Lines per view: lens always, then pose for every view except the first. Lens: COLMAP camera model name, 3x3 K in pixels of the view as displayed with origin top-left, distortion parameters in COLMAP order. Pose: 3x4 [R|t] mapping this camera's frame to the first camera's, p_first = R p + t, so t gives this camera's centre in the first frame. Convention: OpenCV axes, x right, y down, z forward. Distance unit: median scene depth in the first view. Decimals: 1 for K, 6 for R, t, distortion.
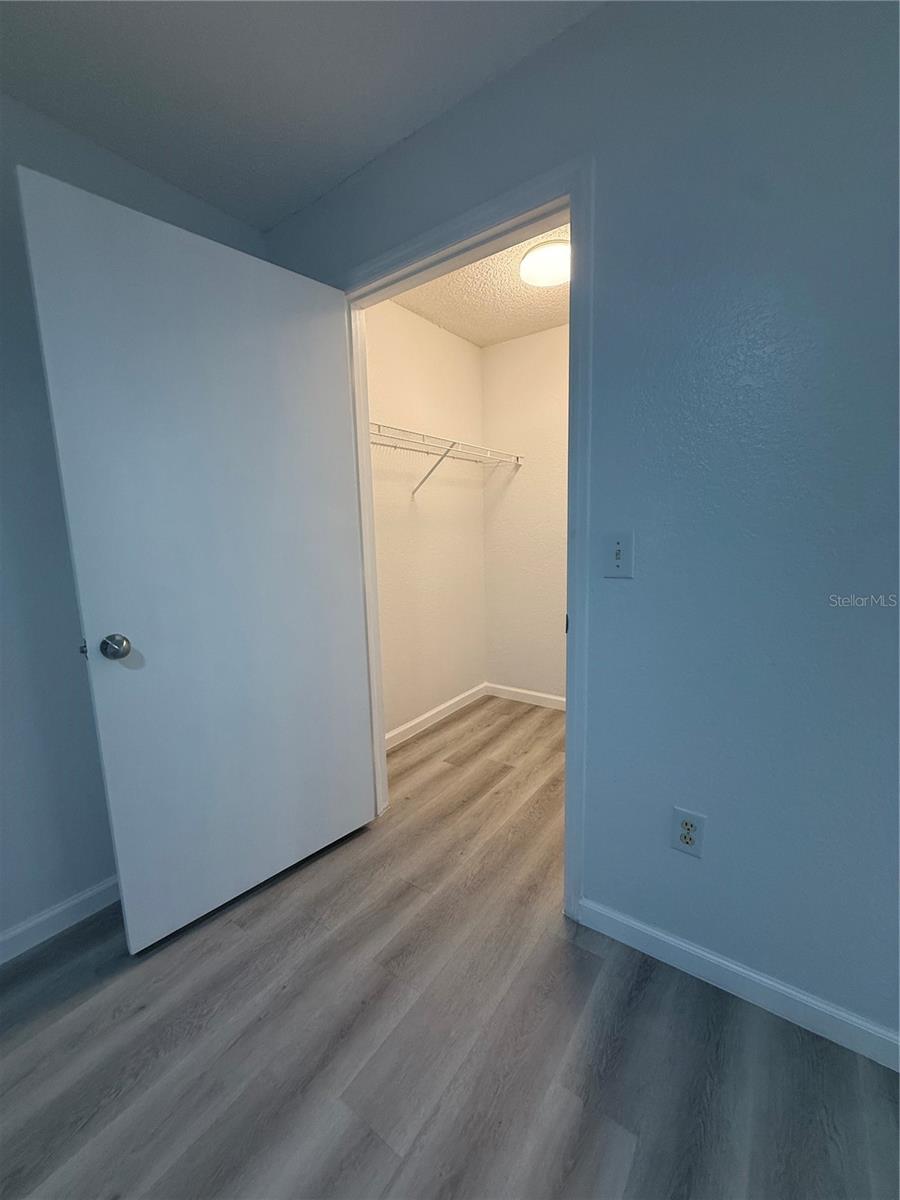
lens RADIAL K [[475.4, 0, 452.5], [0, 475.4, 599.8], [0, 0, 1]] dist [-0.002424, 0.000683]
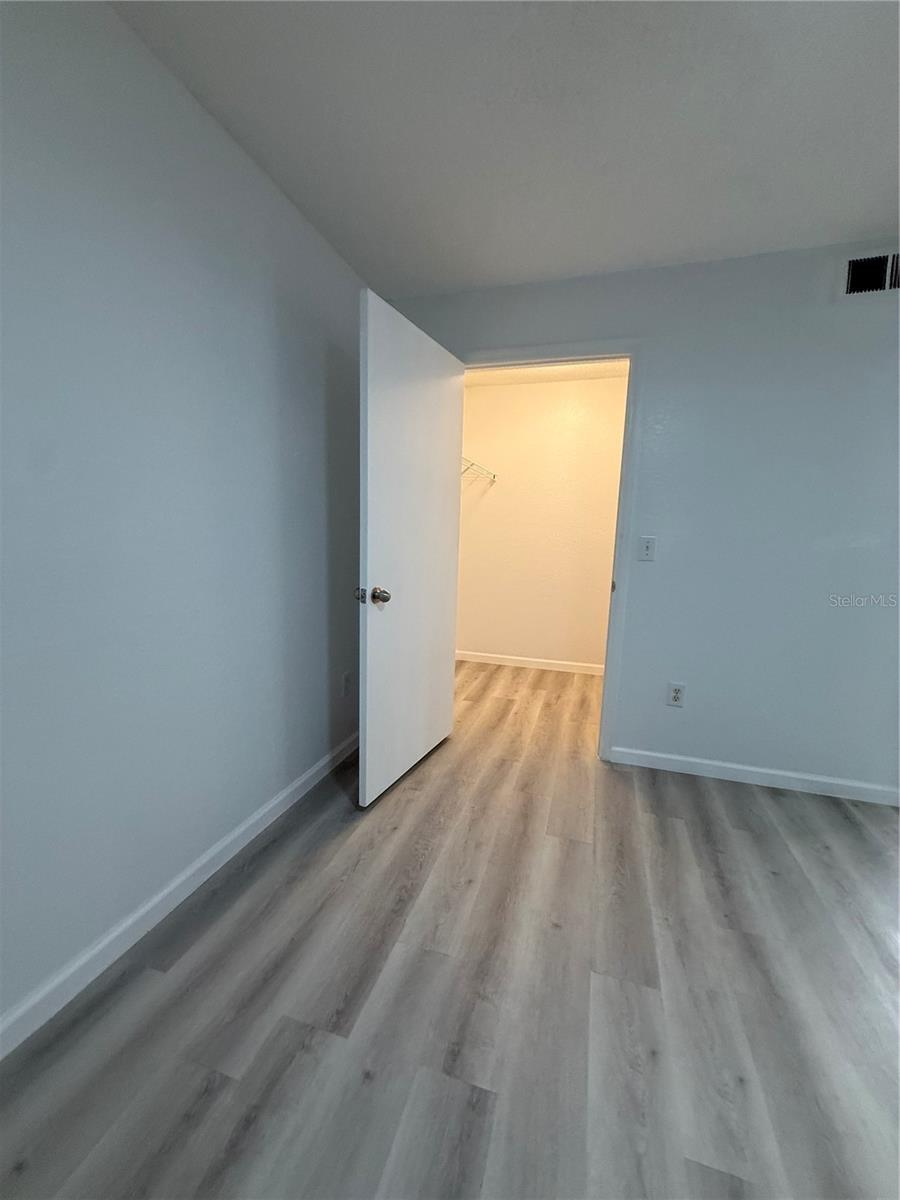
lens RADIAL K [[475.4, 0, 449.4], [0, 475.4, 603.3], [0, 0, 1]] dist [-0.002424, 0.000683]
pose [[0.948336, 0.002660, 0.317257, -0.816319], [-0.005680, 0.999947, 0.008593, 0.092023], [-0.317218, -0.009951, 0.948301, -0.433839]]
